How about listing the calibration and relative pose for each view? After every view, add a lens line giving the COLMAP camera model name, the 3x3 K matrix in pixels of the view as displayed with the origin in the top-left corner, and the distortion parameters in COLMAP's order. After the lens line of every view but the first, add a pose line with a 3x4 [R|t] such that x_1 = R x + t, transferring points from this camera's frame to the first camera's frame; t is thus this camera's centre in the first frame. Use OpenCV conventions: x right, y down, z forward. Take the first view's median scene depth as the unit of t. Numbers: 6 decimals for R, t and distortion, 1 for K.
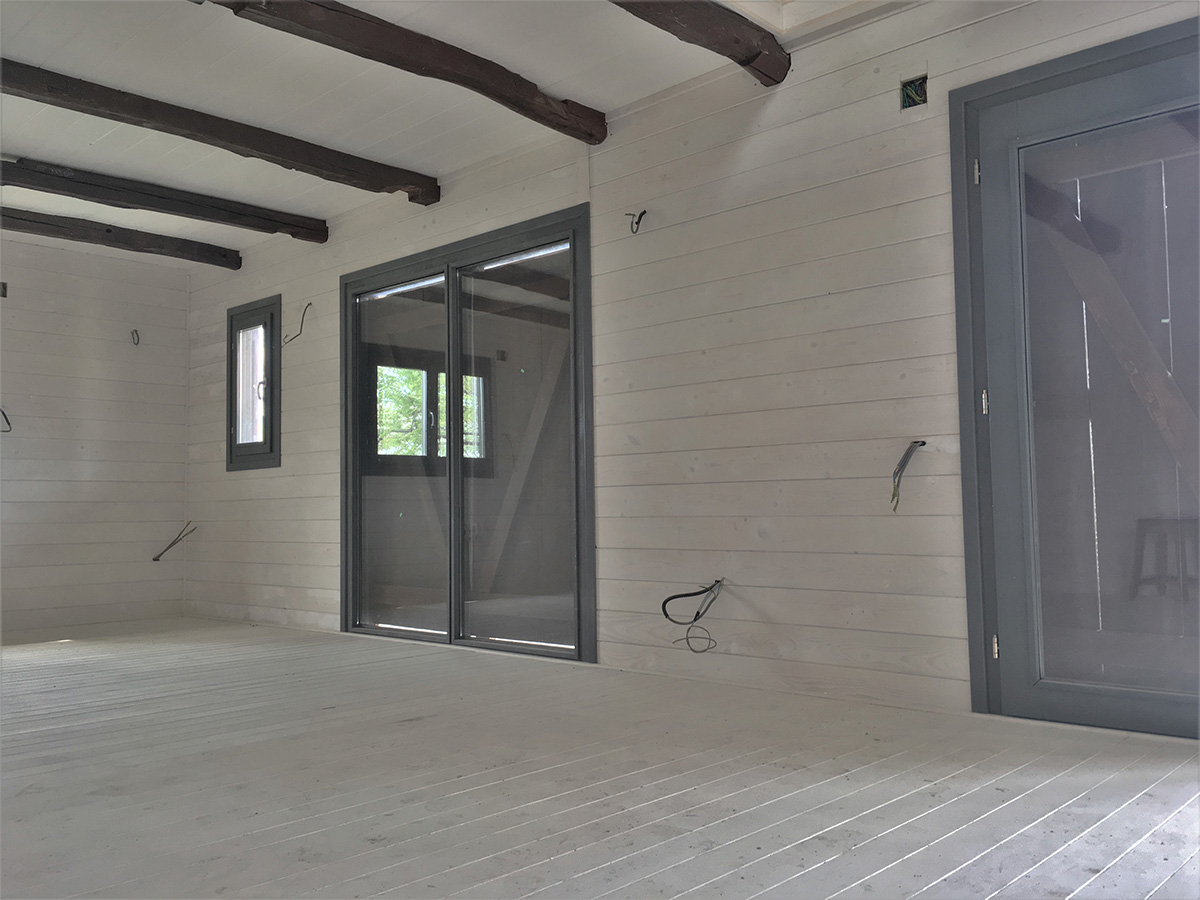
lens RADIAL K [[1022.4, 0, 600.0], [0, 1022.4, 450.0], [0, 0, 1]] dist [0.067639, -0.100210]
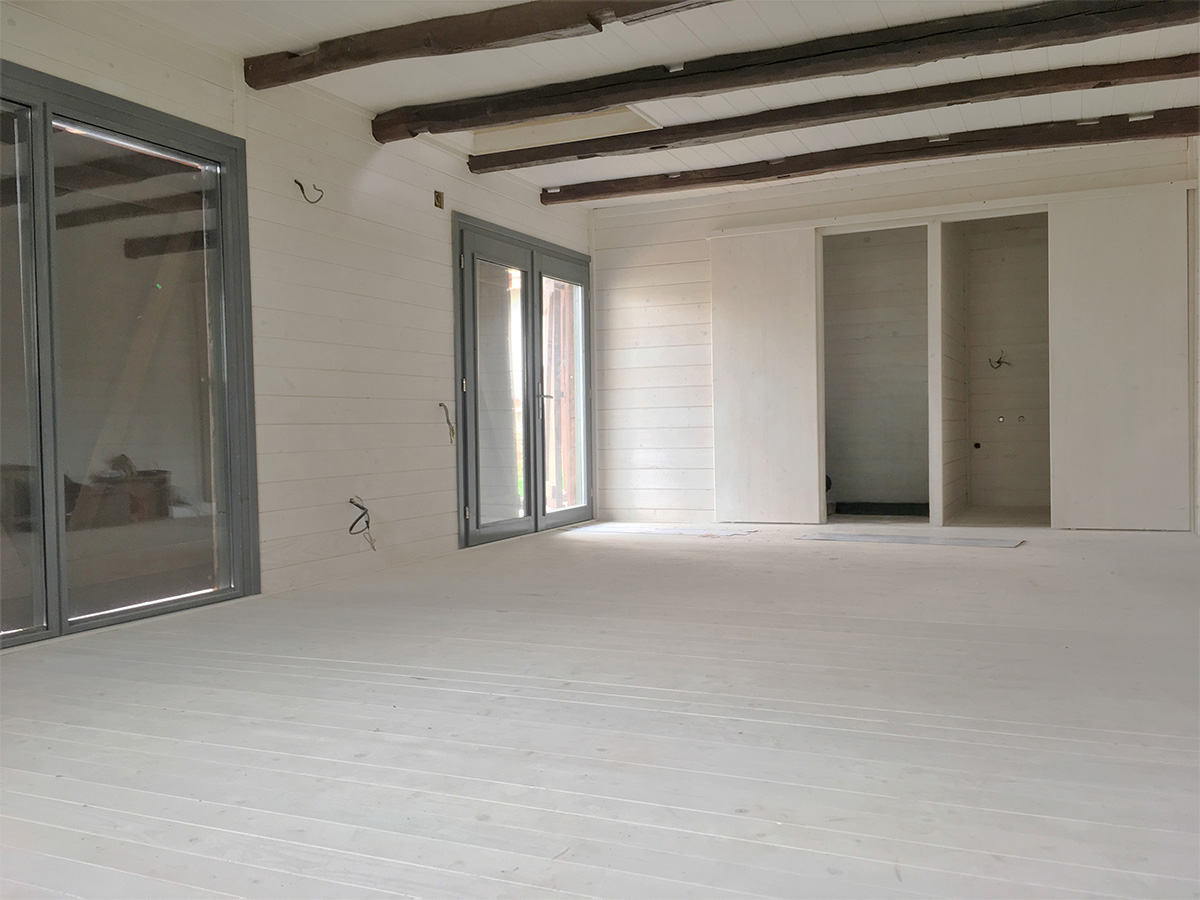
lens RADIAL K [[1022.4, 0, 600.0], [0, 1022.4, 450.0], [0, 0, 1]] dist [0.067639, -0.100210]
pose [[-0.324247, -0.002607, 0.945969, -1.129439], [-0.032747, 0.999428, -0.008470, 0.060837], [-0.945406, -0.033724, -0.324147, 1.037263]]
